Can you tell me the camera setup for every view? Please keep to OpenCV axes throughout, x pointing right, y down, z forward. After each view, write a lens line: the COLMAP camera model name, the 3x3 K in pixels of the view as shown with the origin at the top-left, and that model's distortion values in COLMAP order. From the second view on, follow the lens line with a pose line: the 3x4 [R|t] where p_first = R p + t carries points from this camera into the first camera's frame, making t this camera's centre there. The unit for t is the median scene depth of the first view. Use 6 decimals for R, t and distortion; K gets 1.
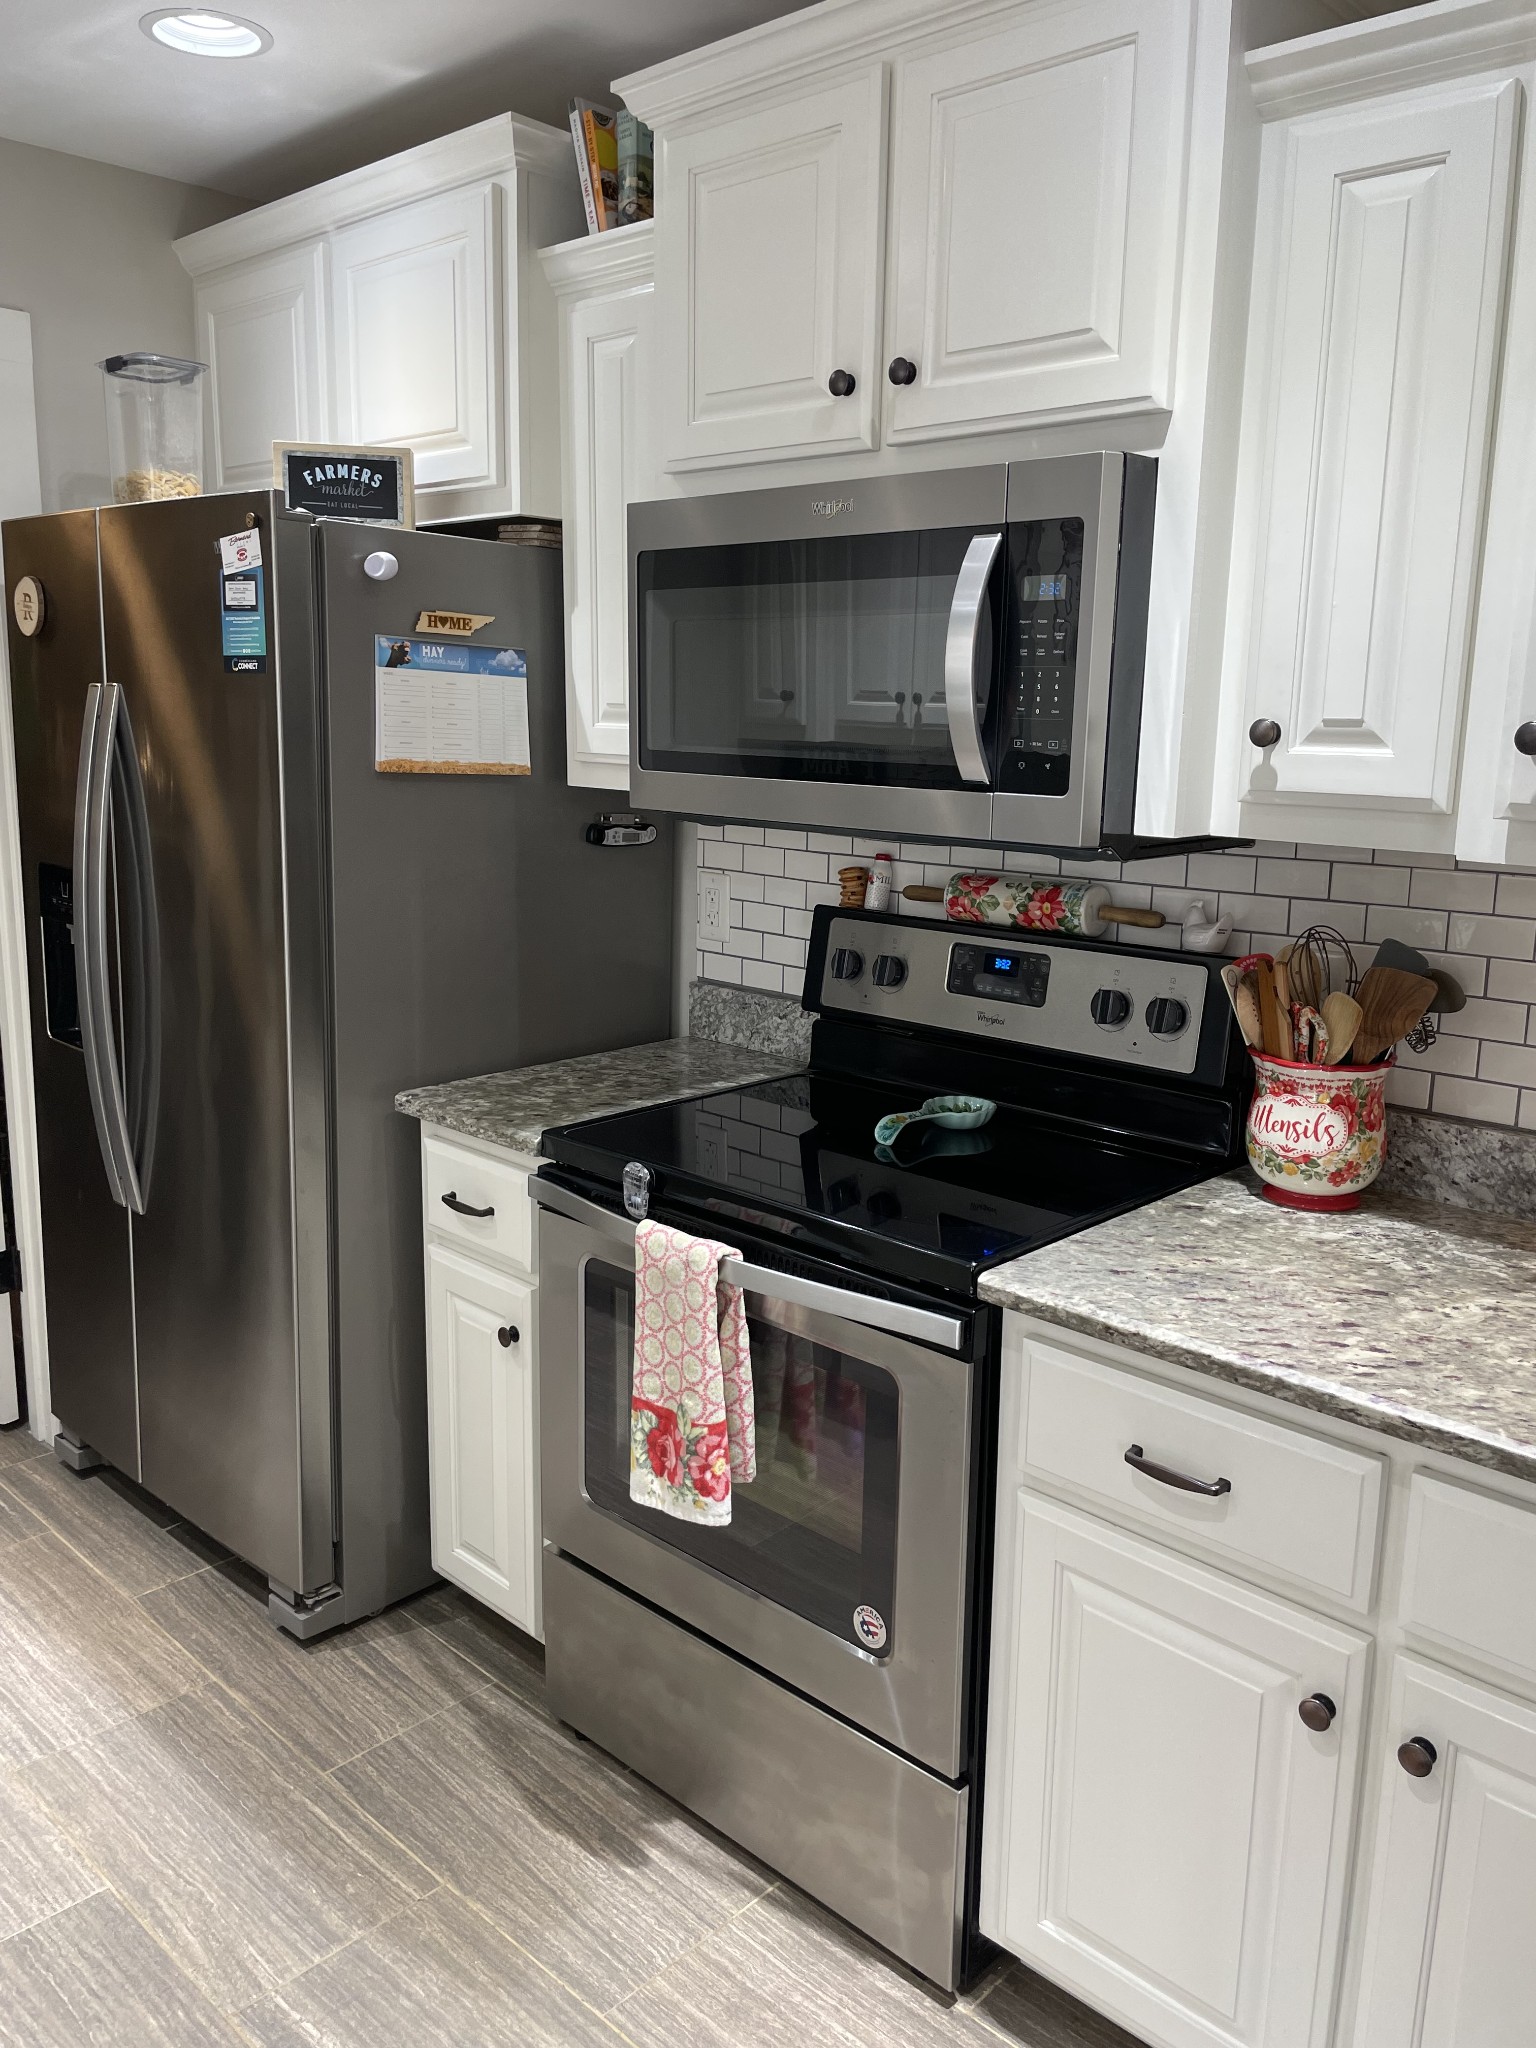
lens RADIAL K [[1554.6, 0, 768.0], [0, 1554.6, 1024.0], [0, 0, 1]] dist [0.100082, -0.146800]
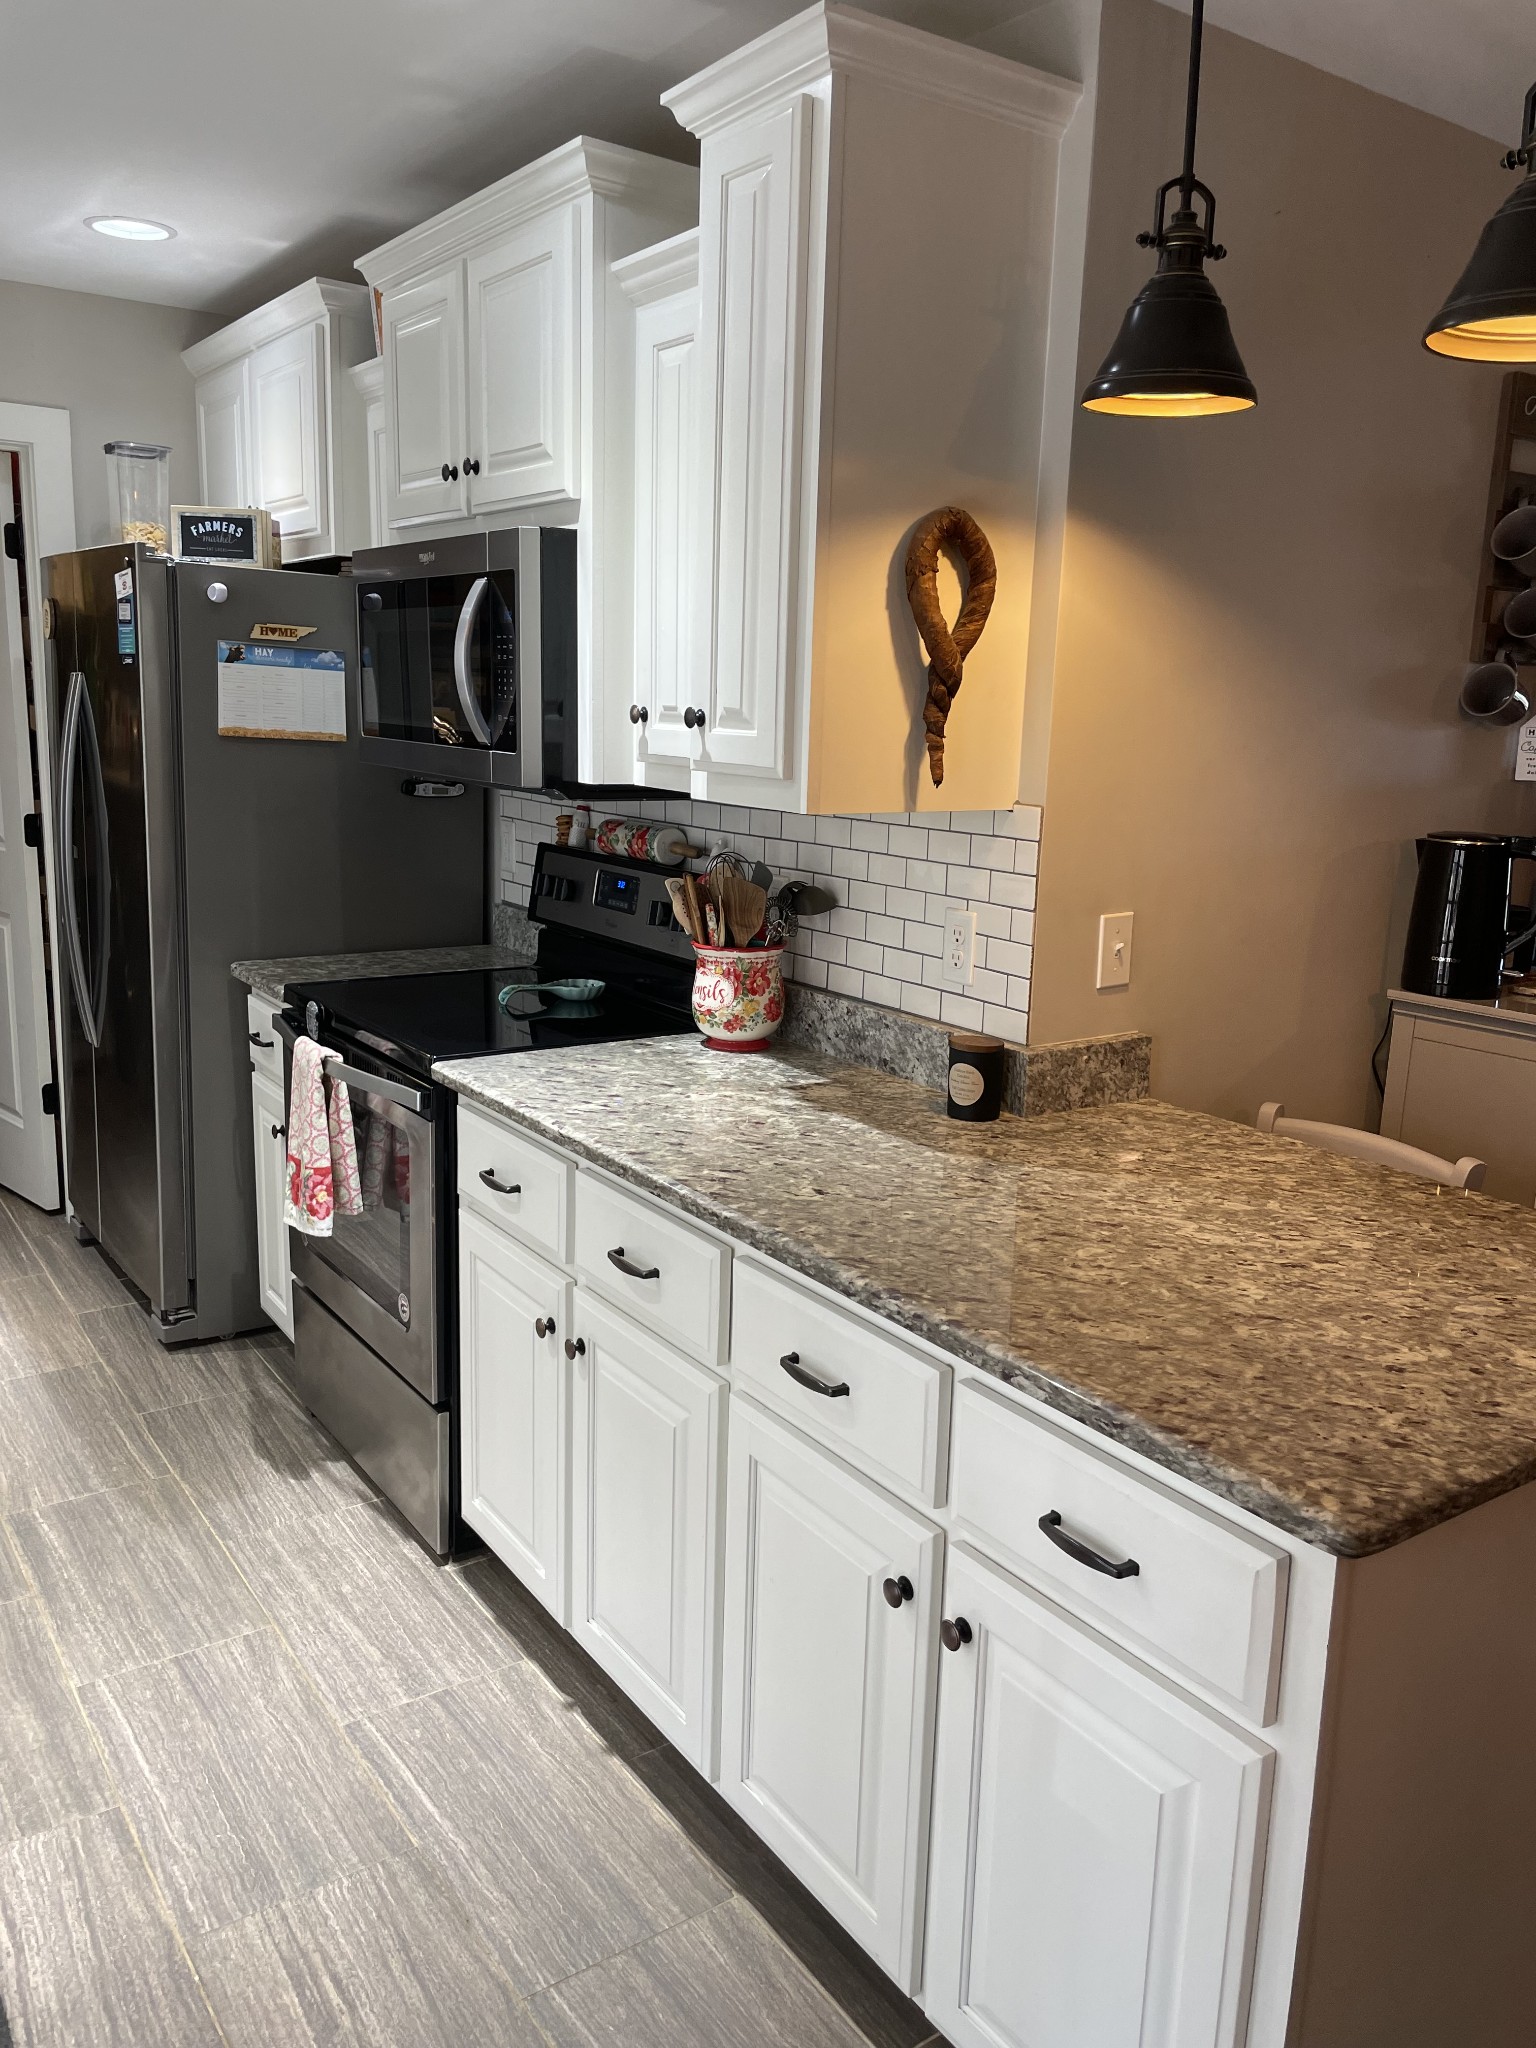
lens RADIAL K [[1566.6, 0, 780.7], [0, 1566.6, 1032.3], [0, 0, 1]] dist [0.099141, -0.152911]
pose [[0.979277, 0.054399, -0.195082, 0.596469], [-0.053961, 0.998514, 0.007563, 0.077687], [0.195203, 0.003121, 0.980758, -0.348934]]
